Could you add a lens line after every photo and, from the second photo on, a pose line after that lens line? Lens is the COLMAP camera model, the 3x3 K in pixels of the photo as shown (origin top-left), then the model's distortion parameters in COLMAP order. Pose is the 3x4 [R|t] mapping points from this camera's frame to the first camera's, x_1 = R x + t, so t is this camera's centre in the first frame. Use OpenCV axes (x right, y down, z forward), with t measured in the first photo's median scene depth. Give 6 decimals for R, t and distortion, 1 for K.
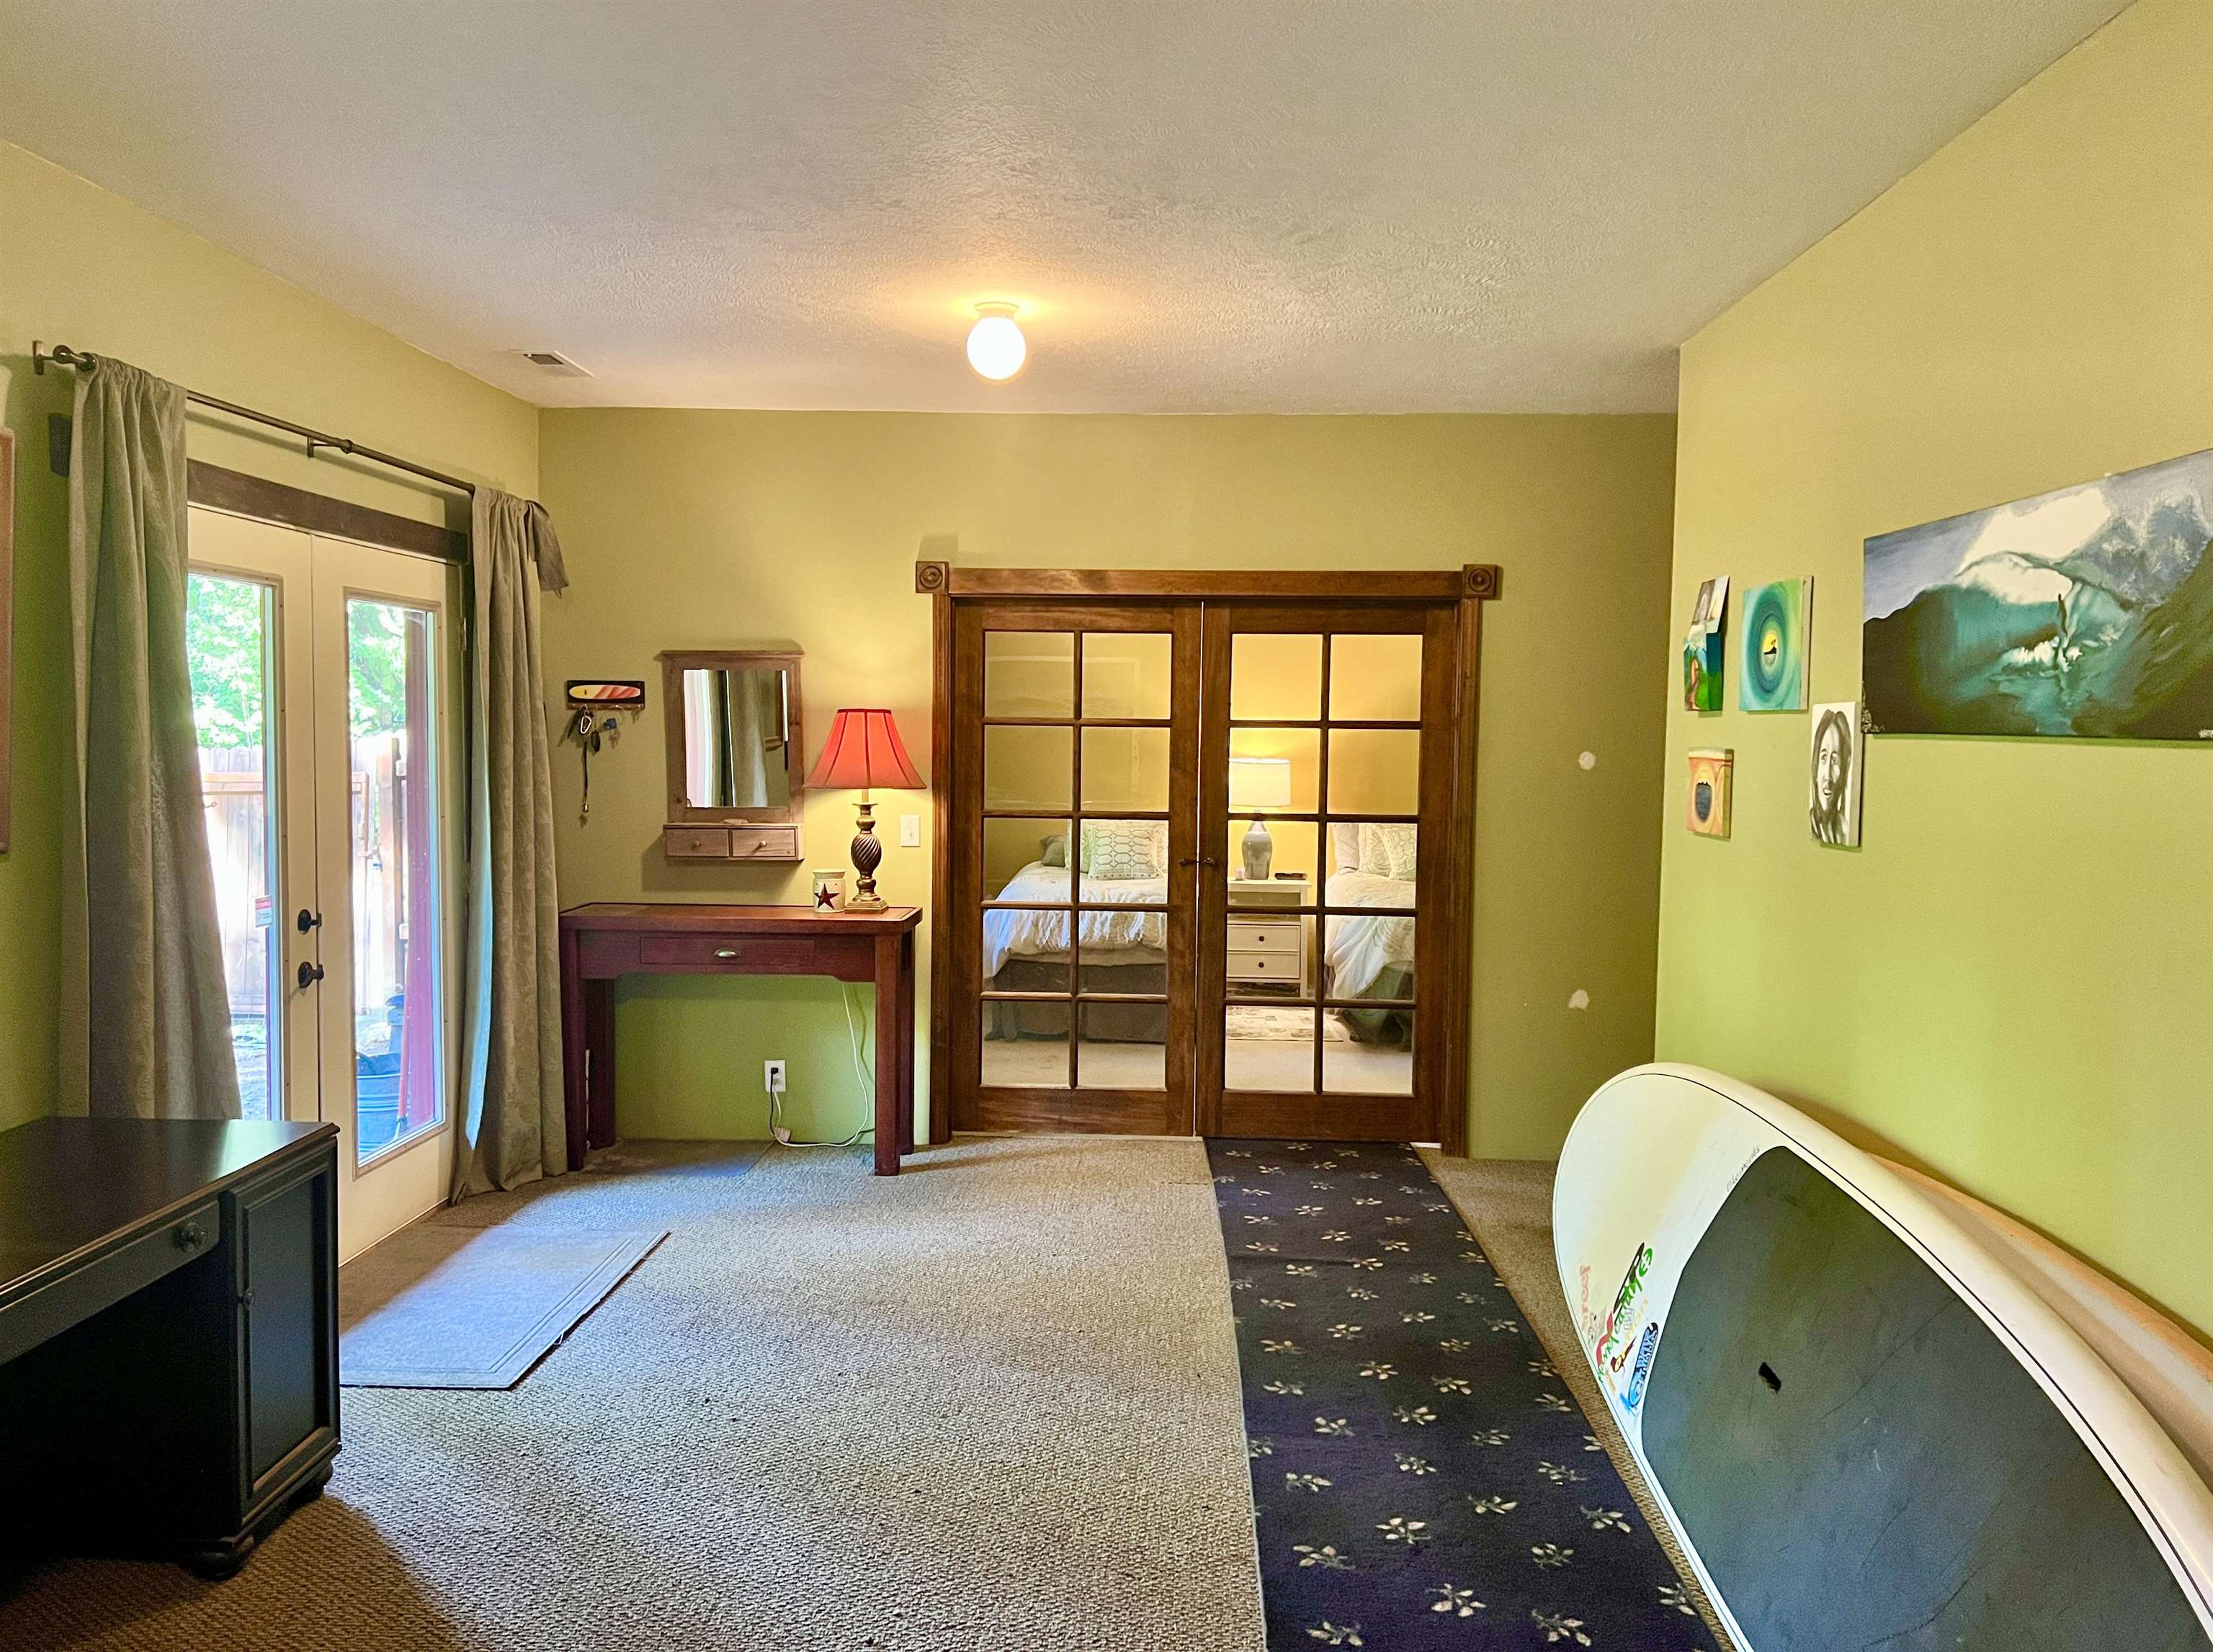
lens RADIAL K [[1699.4, 0, 1118.5], [0, 1699.4, 825.6], [0, 0, 1]] dist [0.064887, -0.078461]
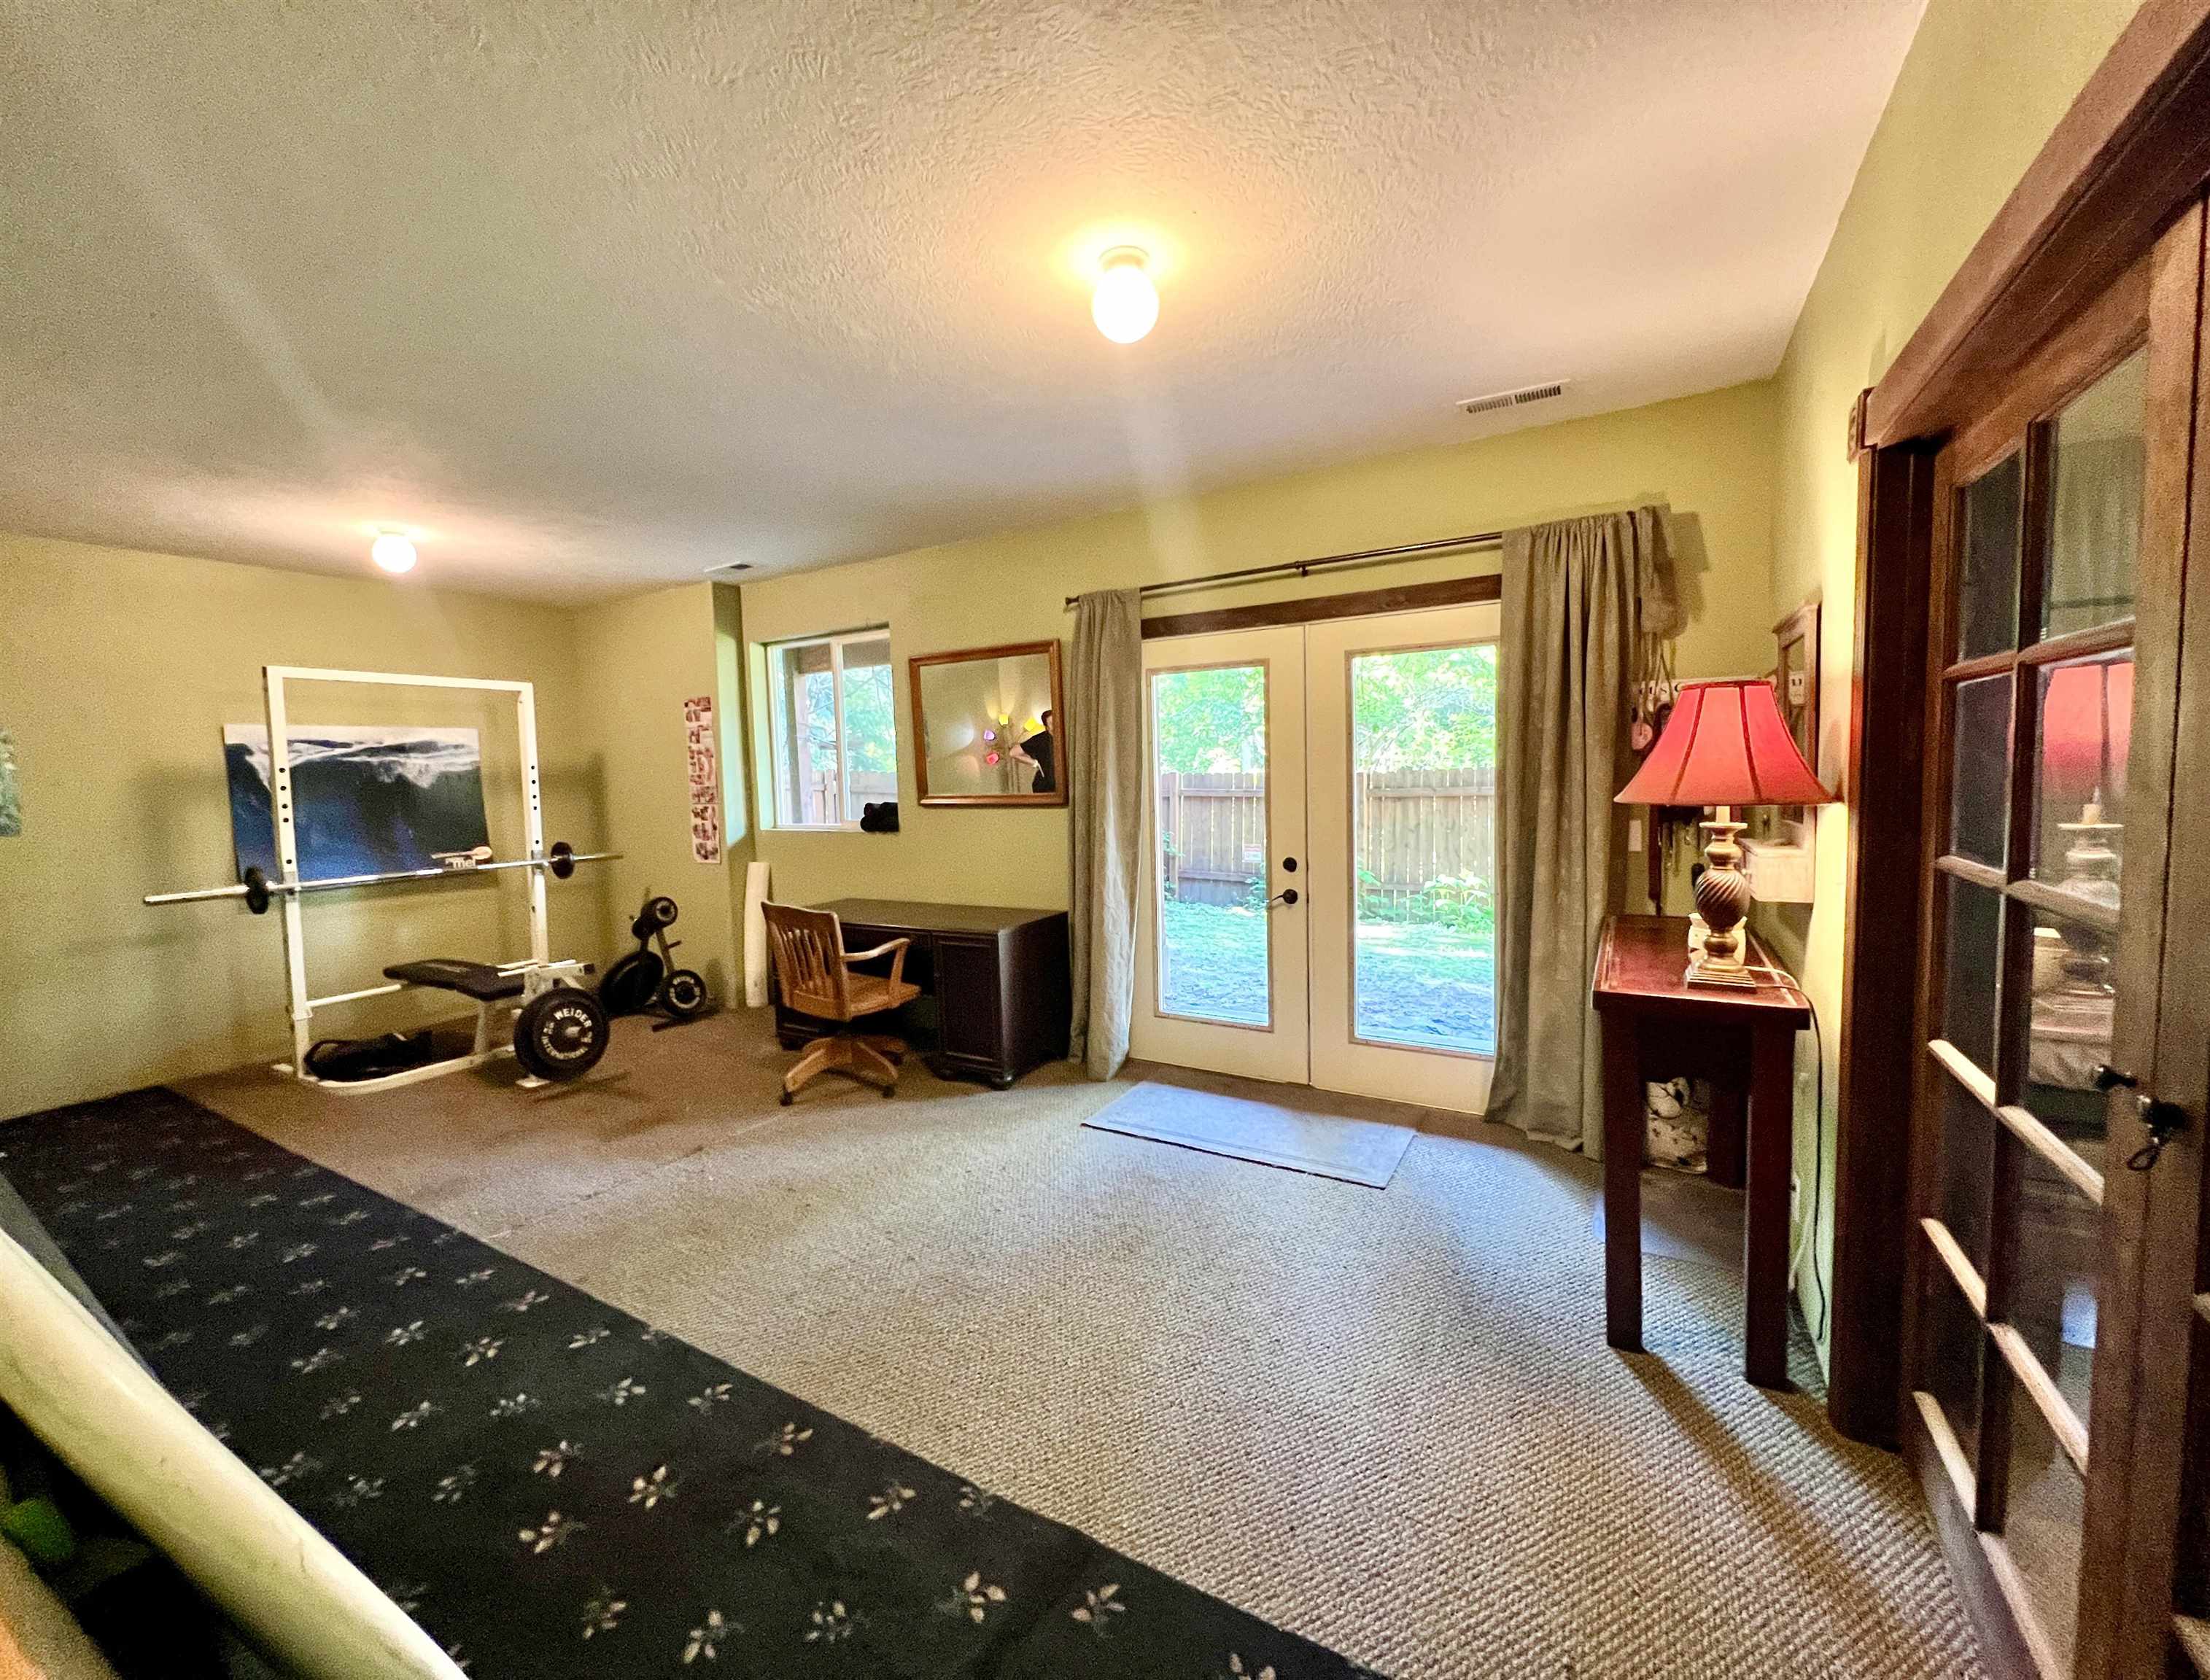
lens RADIAL K [[893.2, 0, 1067.7], [0, 893.2, 822.9], [0, 0, 1]] dist [-0.004373, -0.000528]
pose [[-0.497769, 0.054567, -0.865591, 0.301885], [-0.028003, 0.996487, 0.078923, -0.036719], [0.866857, 0.063524, -0.494493, 1.005870]]
